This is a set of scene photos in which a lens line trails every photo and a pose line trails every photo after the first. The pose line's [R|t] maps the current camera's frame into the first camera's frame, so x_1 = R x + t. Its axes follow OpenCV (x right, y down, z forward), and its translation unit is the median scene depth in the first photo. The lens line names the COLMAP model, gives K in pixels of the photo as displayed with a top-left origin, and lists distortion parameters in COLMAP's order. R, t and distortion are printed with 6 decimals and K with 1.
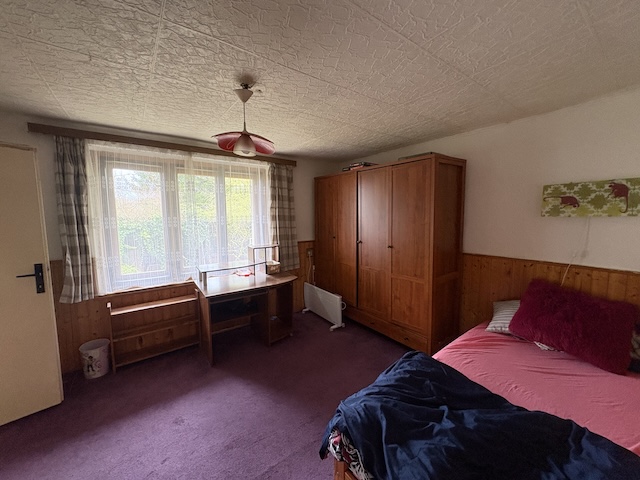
lens RADIAL K [[255.8, 0, 318.6], [0, 255.8, 239.1], [0, 0, 1]] dist [0.002807, 0.000183]
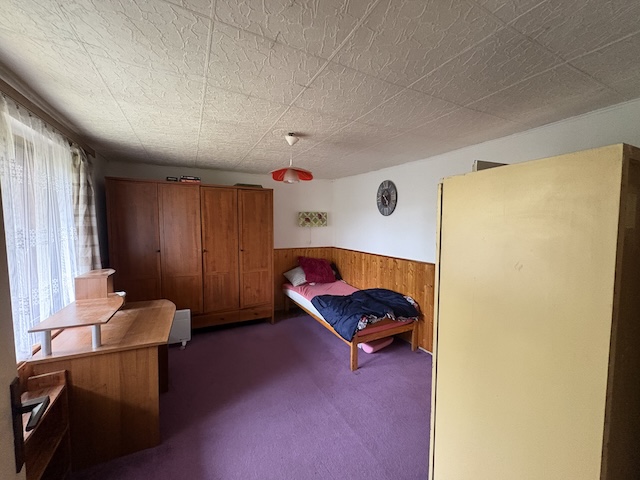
lens RADIAL K [[255.8, 0, 317.7], [0, 255.8, 238.7], [0, 0, 1]] dist [0.002807, 0.000183]
pose [[0.171787, -0.052095, 0.983756, -1.023880], [0.093495, 0.994956, 0.036362, -0.043891], [-0.980688, 0.085730, 0.175791, 0.415052]]
